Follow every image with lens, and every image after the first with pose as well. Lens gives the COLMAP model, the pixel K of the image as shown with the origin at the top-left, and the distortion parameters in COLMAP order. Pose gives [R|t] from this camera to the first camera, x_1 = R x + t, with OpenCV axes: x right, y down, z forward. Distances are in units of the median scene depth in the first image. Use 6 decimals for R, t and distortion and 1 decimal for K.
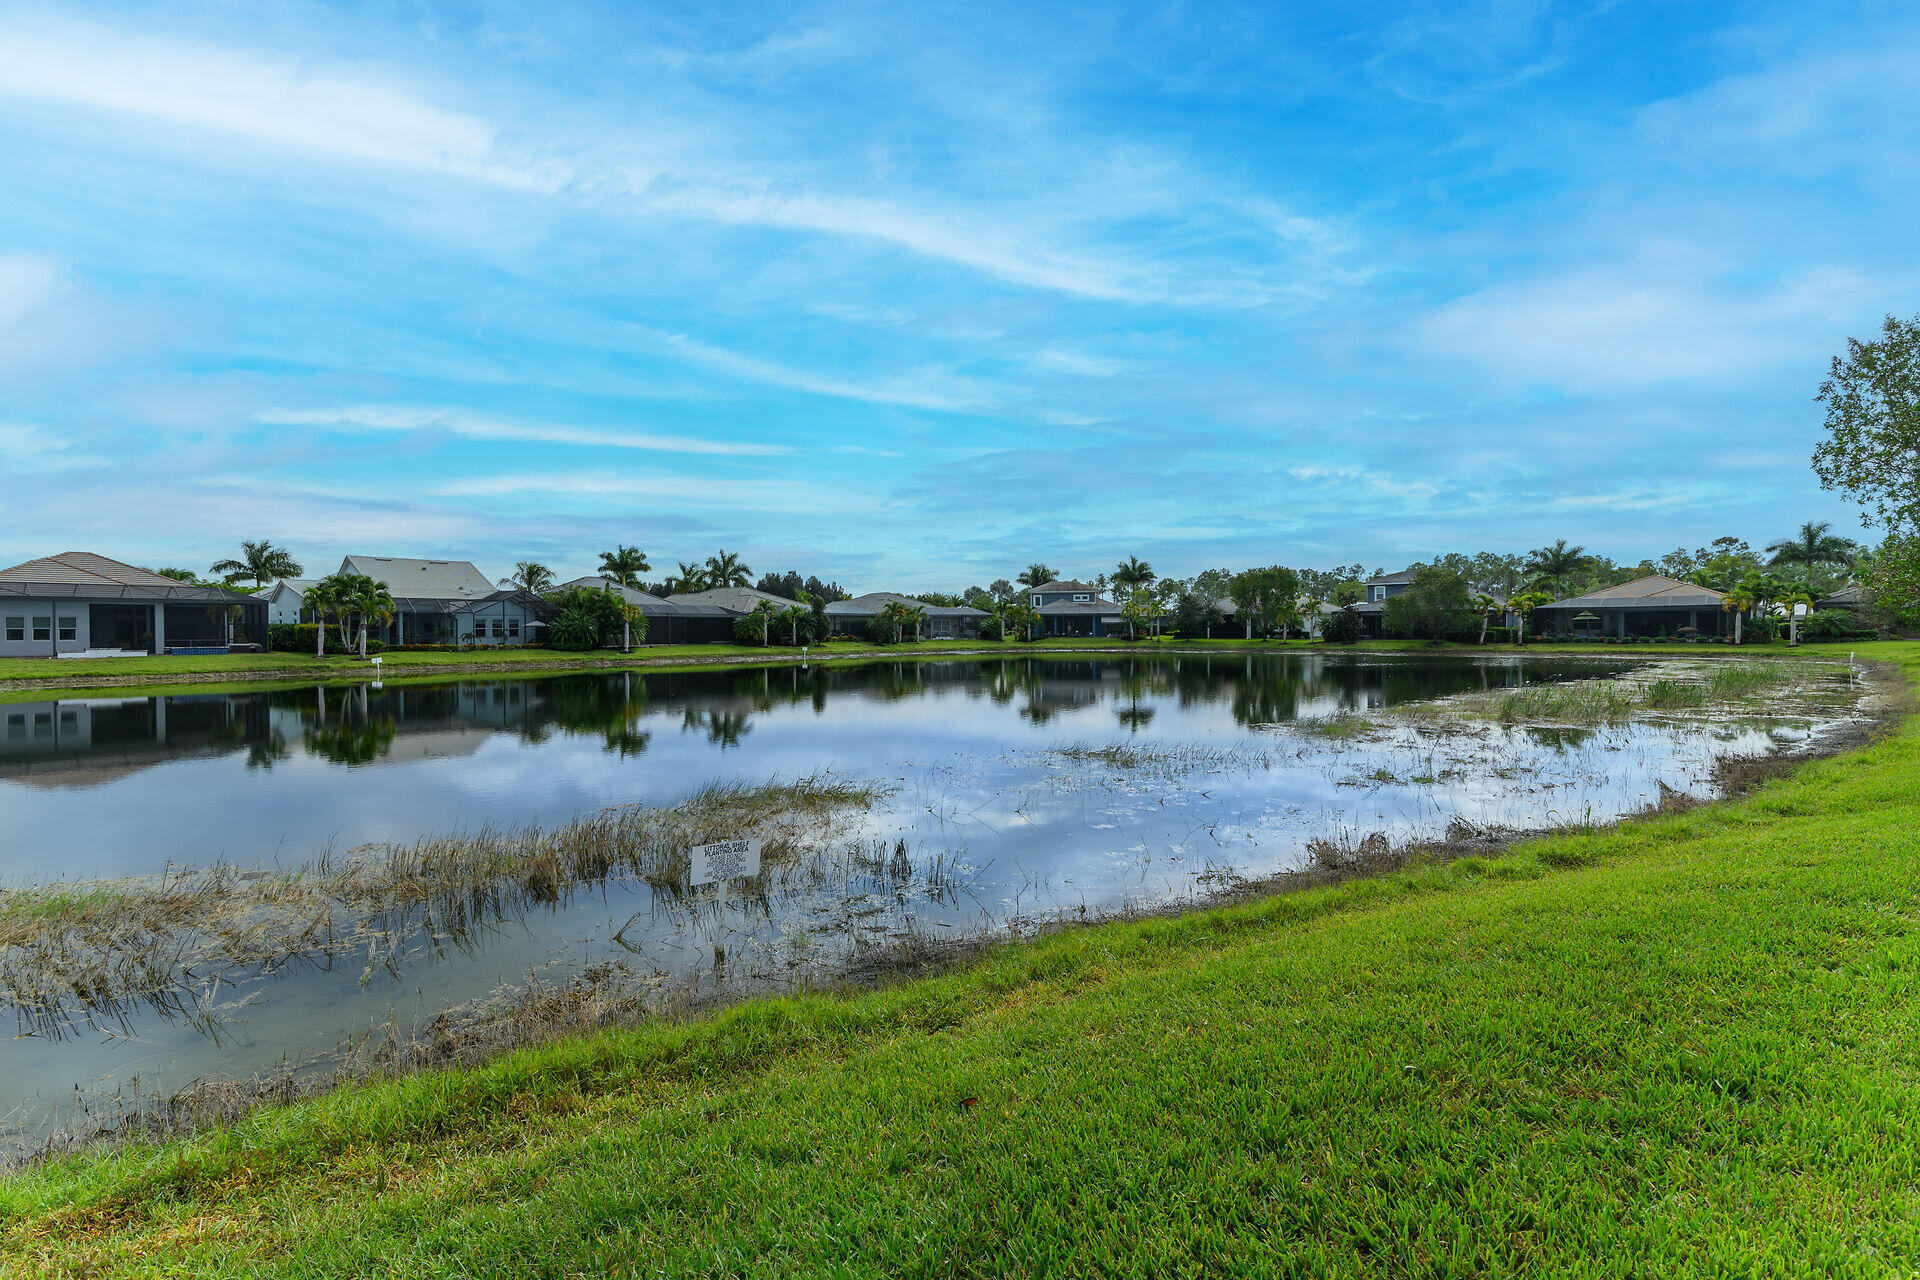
lens RADIAL K [[877.2, 0, 960.0], [0, 877.2, 640.0], [0, 0, 1]] dist [0.032715, -0.021402]
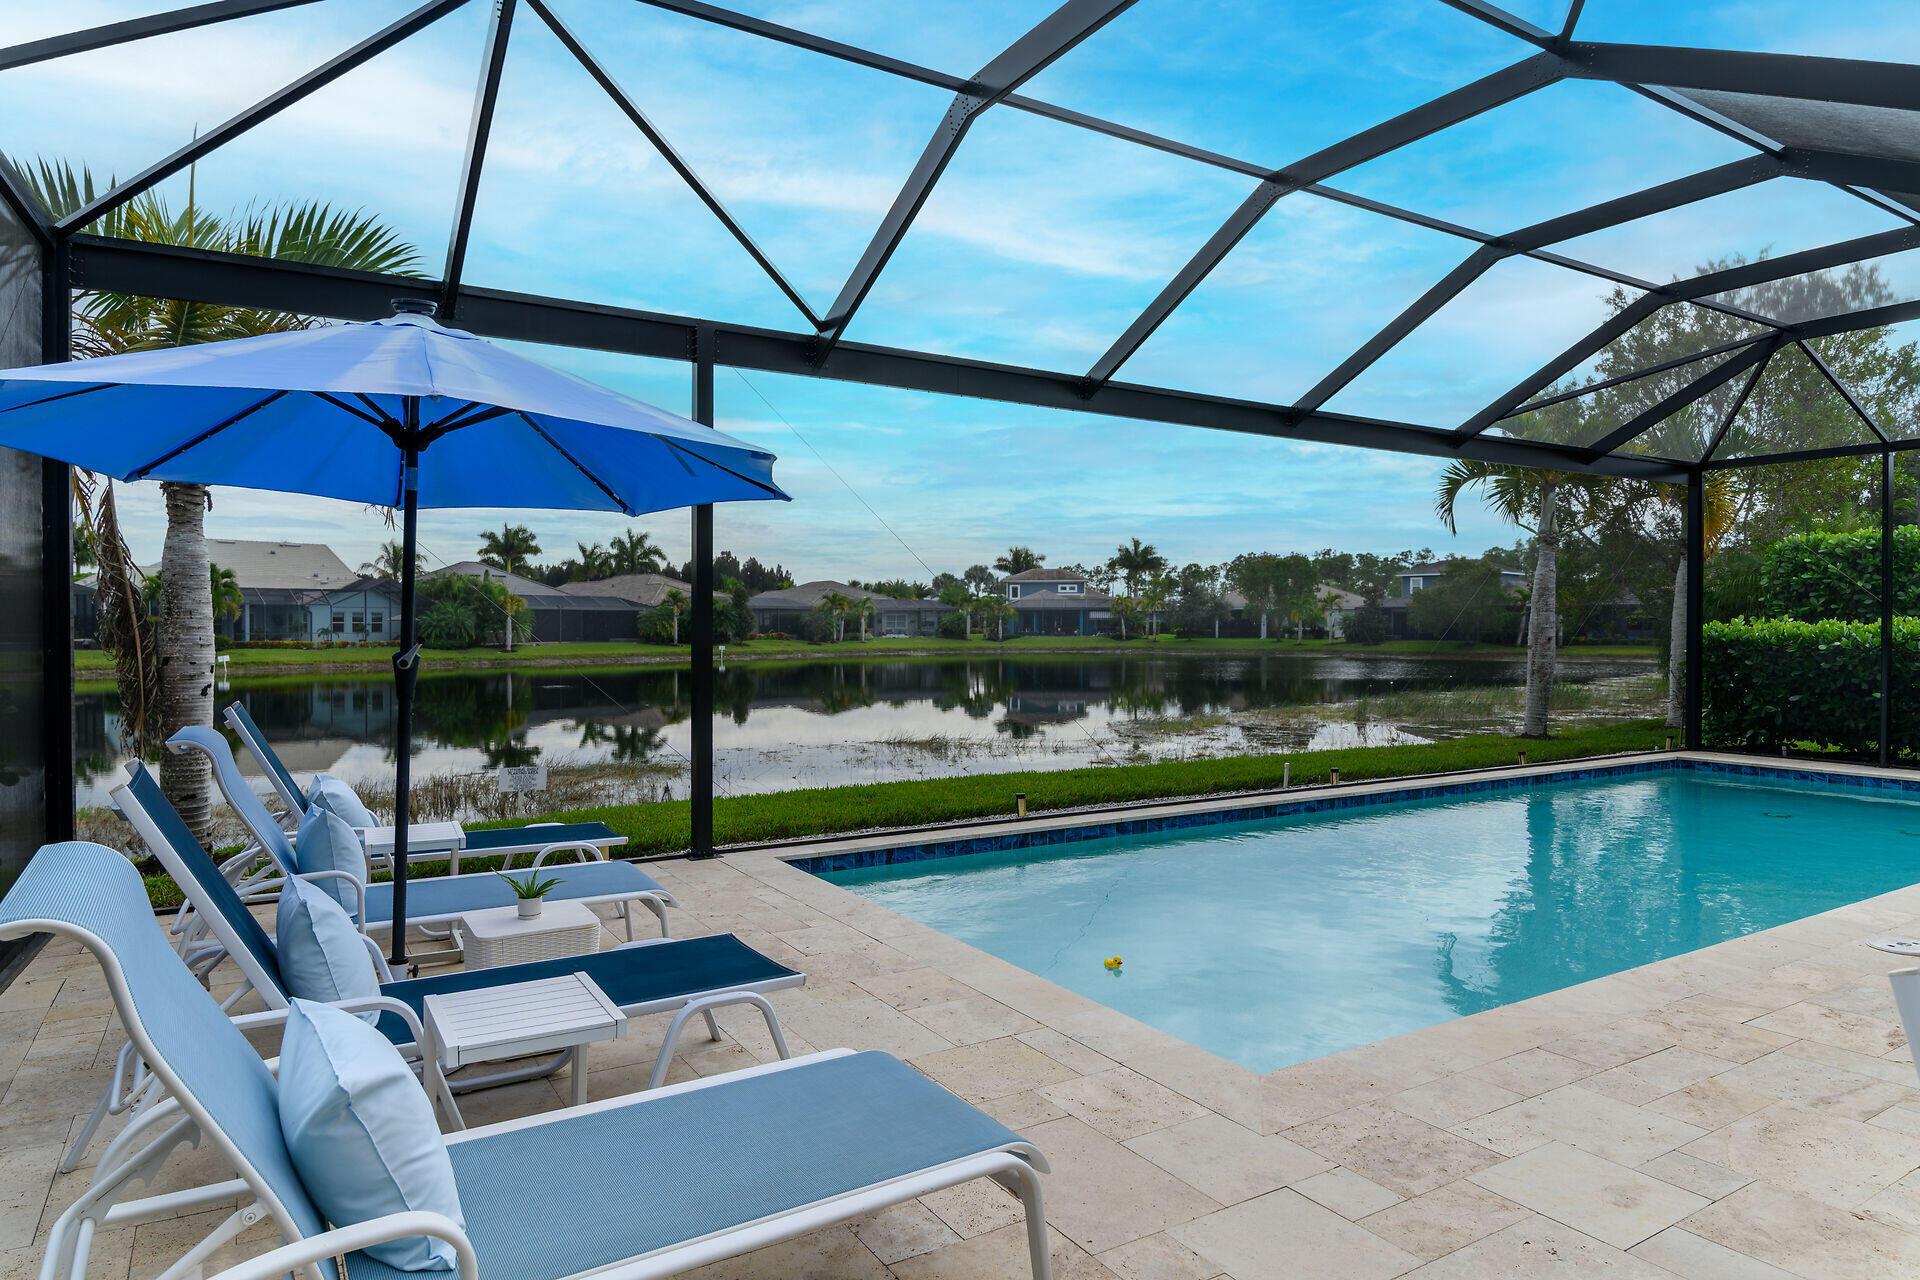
lens RADIAL K [[1135.0, 0, 964.5], [0, 1135.0, 624.2], [0, 0, 1]] dist [0.000258, -0.000745]
pose [[0.999911, 0.004174, 0.012677, 0.035903], [-0.003997, 0.999894, -0.013971, 0.001103], [-0.012734, 0.013919, 0.999822, -0.077064]]
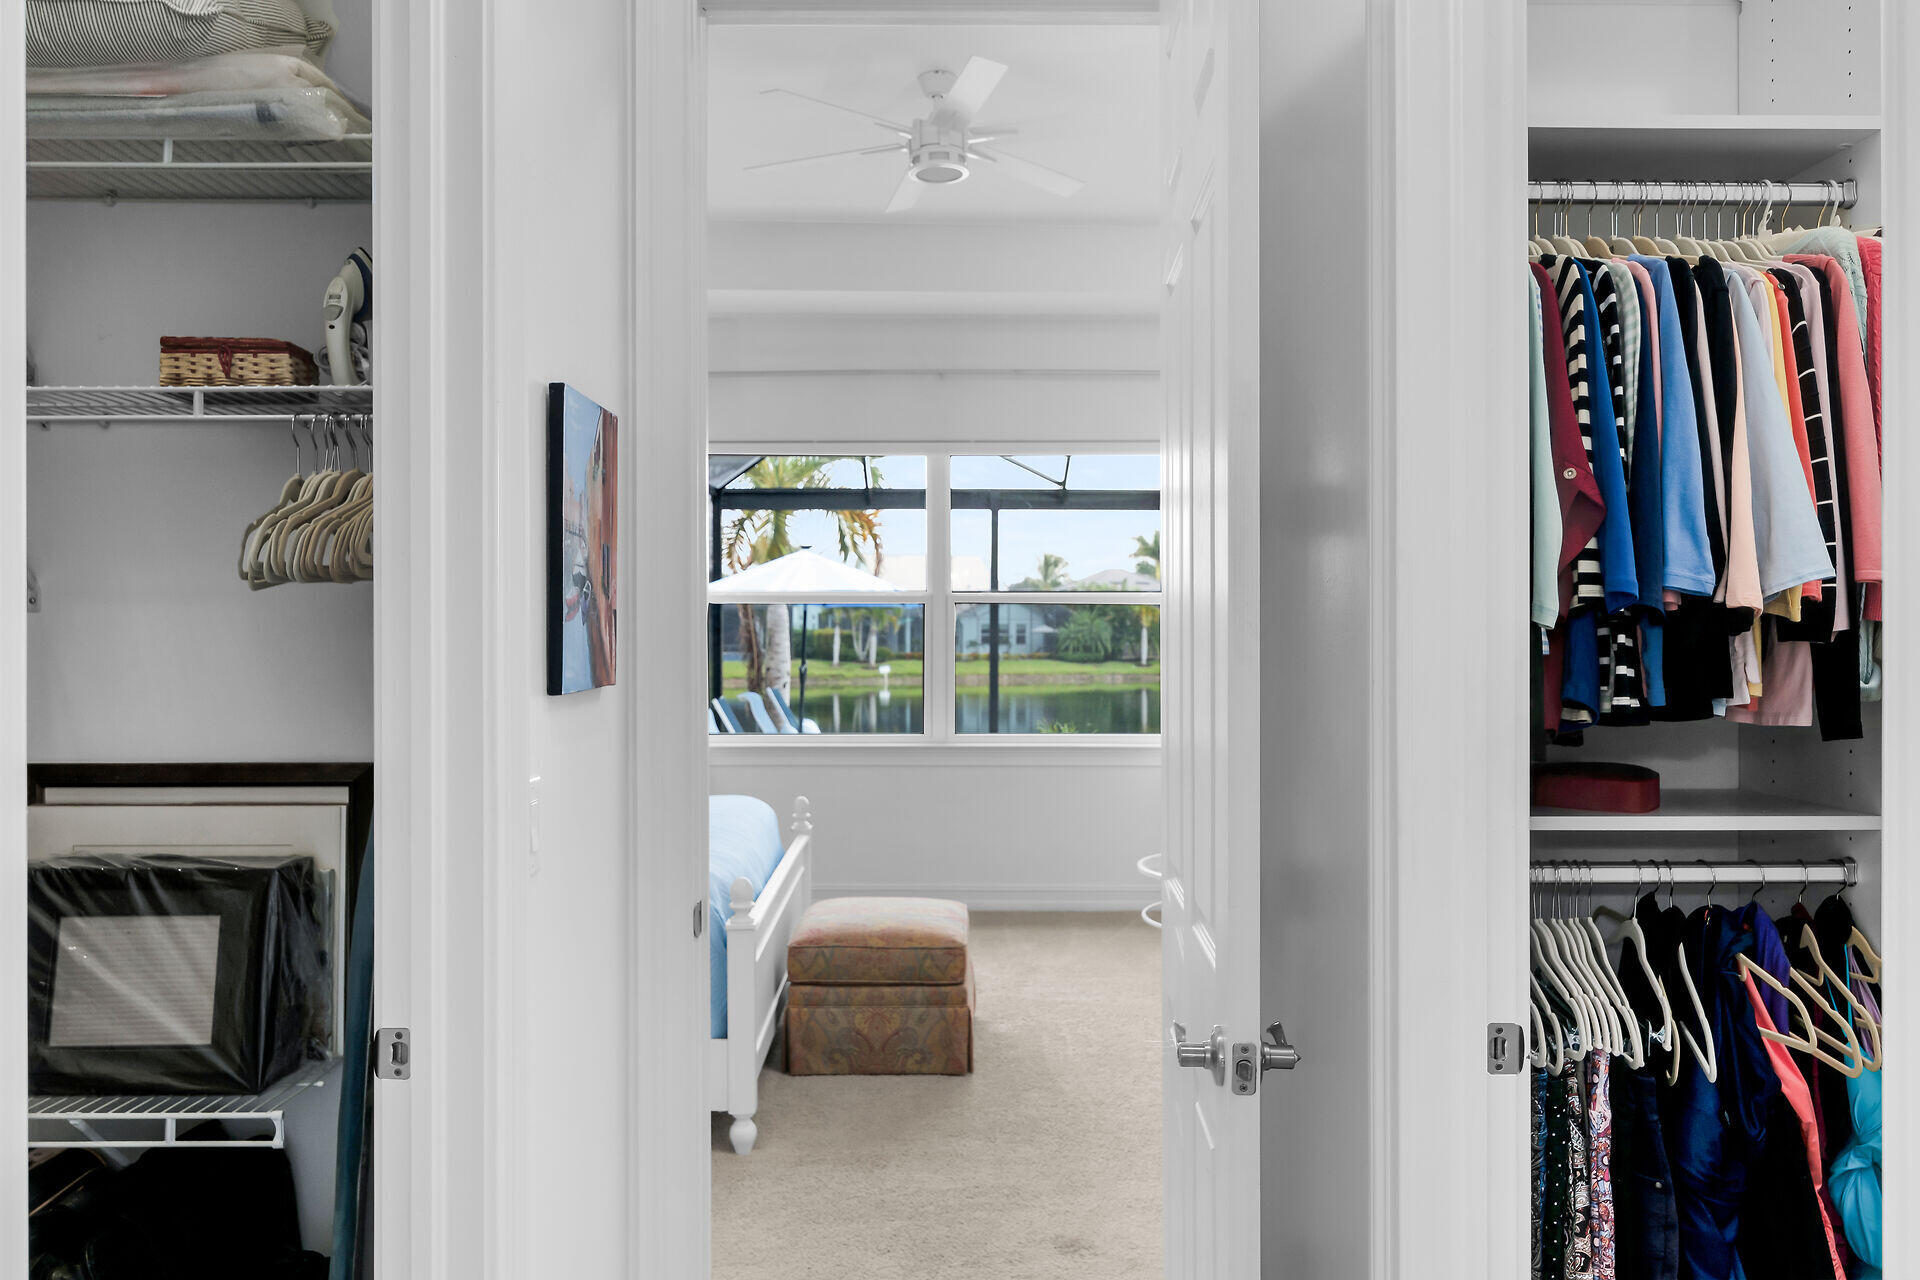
lens RADIAL K [[1427.2, 0, 960.0], [0, 1427.2, 640.0], [0, 0, 1]] dist [-0.000439, -0.000403]
pose [[0.861849, 0.005251, -0.507138, 0.099904], [-0.009212, 0.999944, -0.005303, -0.000365], [0.507081, 0.009243, 0.861849, -0.148256]]
